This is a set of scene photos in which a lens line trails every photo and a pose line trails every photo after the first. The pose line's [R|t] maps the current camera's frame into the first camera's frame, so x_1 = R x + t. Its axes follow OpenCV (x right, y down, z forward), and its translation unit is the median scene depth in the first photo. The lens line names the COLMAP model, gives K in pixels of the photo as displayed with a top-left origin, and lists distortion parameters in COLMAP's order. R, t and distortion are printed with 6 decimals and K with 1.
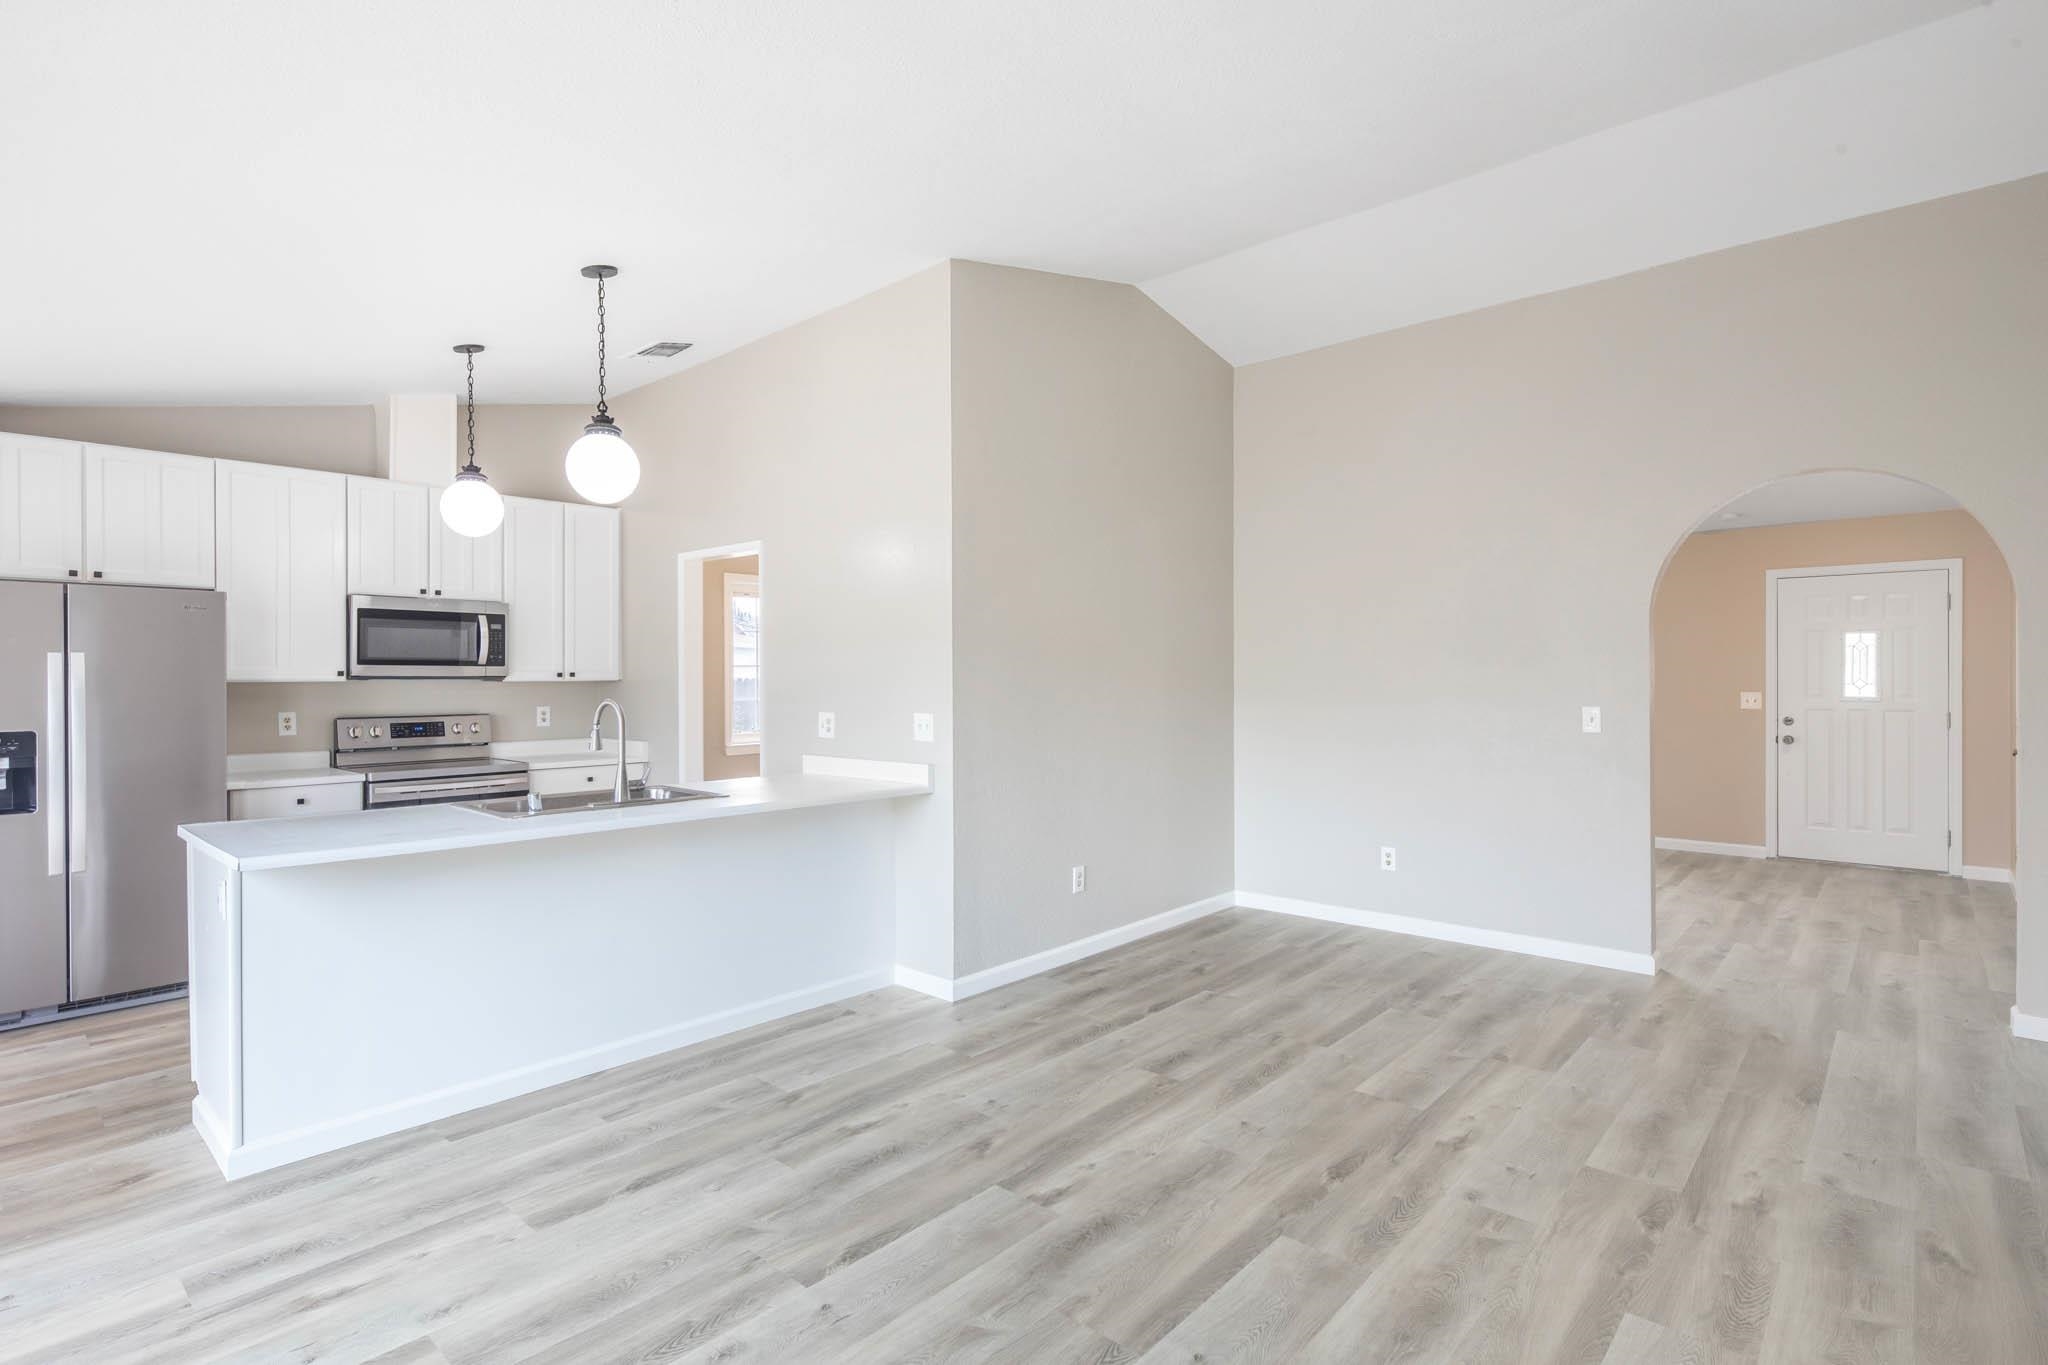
lens RADIAL K [[995.1, 0, 1021.0], [0, 995.1, 657.9], [0, 0, 1]] dist [0.007112, -0.006233]
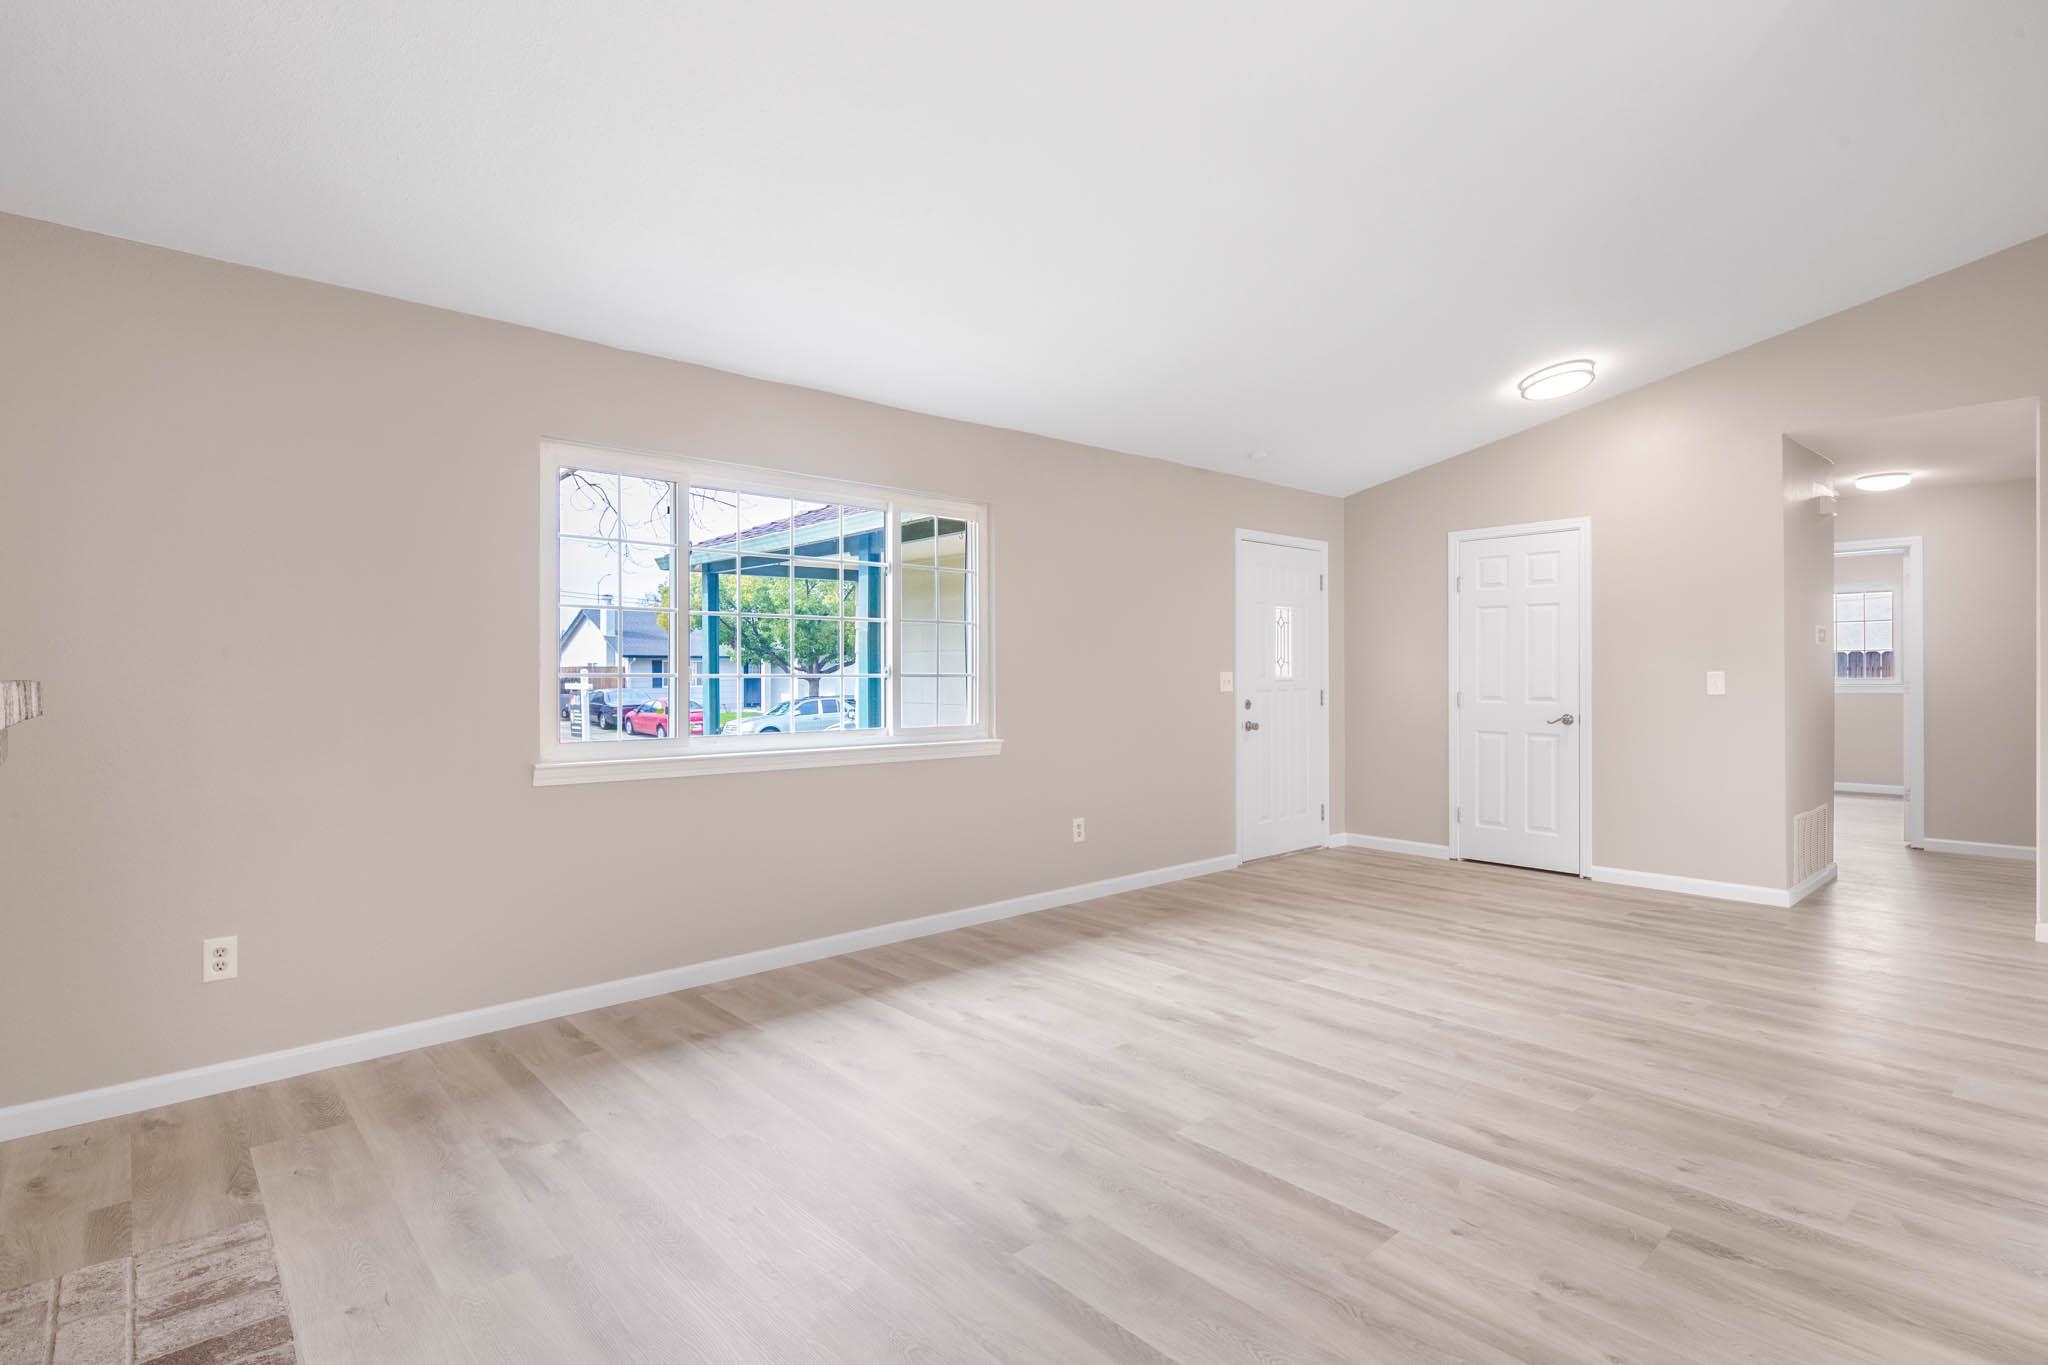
lens RADIAL K [[995.1, 0, 1022.7], [0, 995.1, 683.9], [0, 0, 1]] dist [0.007112, -0.006233]
pose [[0.109846, -0.004568, 0.993938, -0.183096], [-0.014649, 0.999873, 0.006214, 0.071680], [-0.993841, -0.015243, 0.109765, 1.833684]]
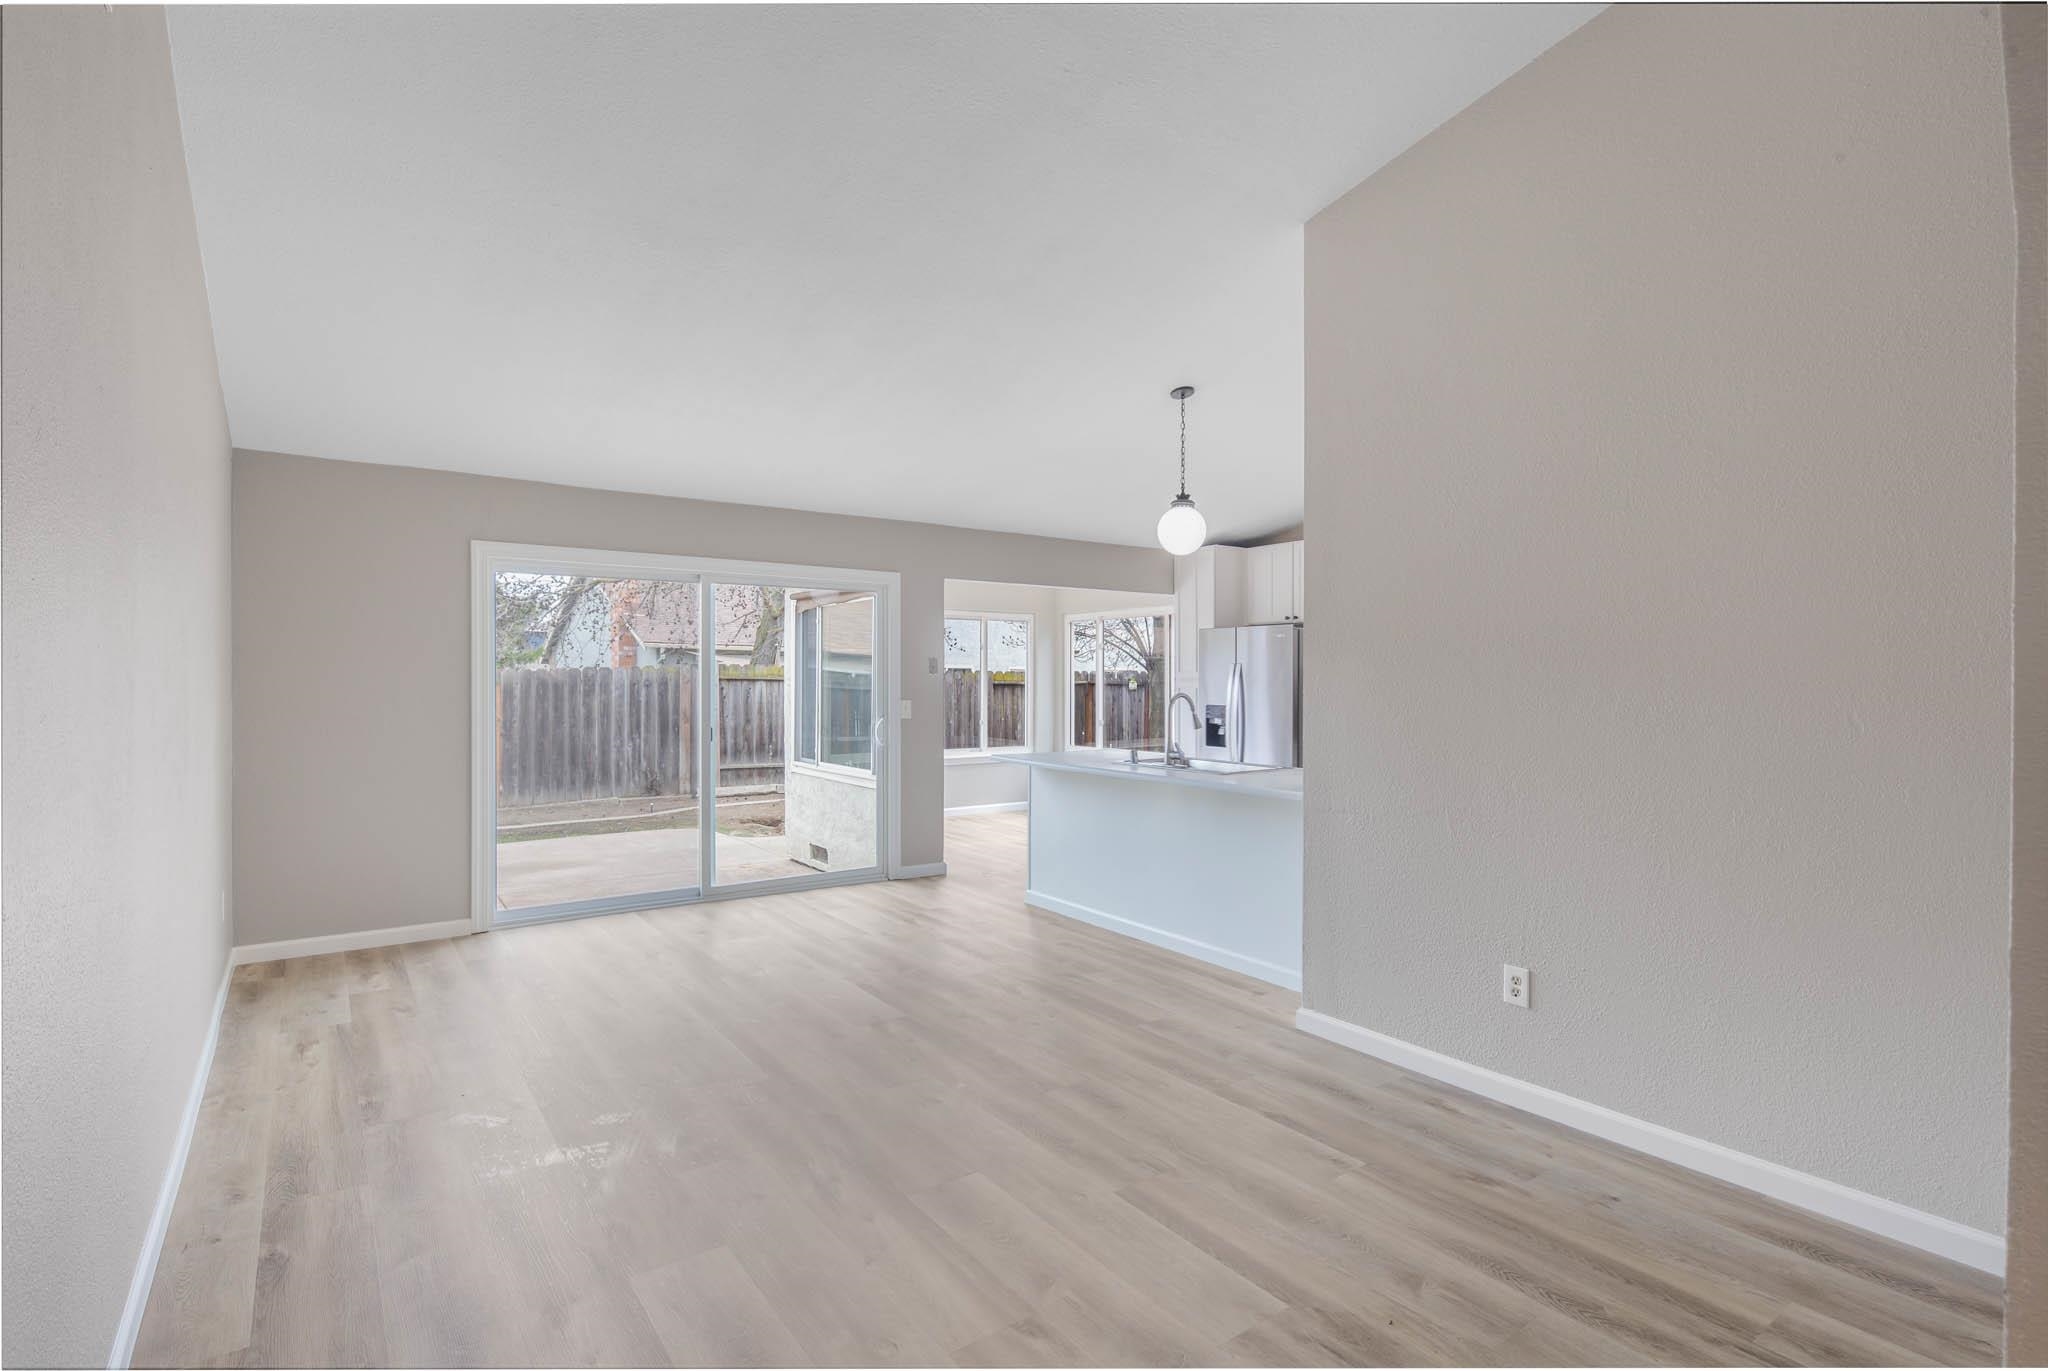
lens RADIAL K [[995.1, 0, 1008.1], [0, 995.1, 674.8], [0, 0, 1]] dist [0.007112, -0.006233]
pose [[-0.225796, -0.000464, -0.974175, 0.853673], [0.018825, 0.999811, -0.004839, 0.015791], [0.973993, -0.019432, -0.225744, 0.911708]]
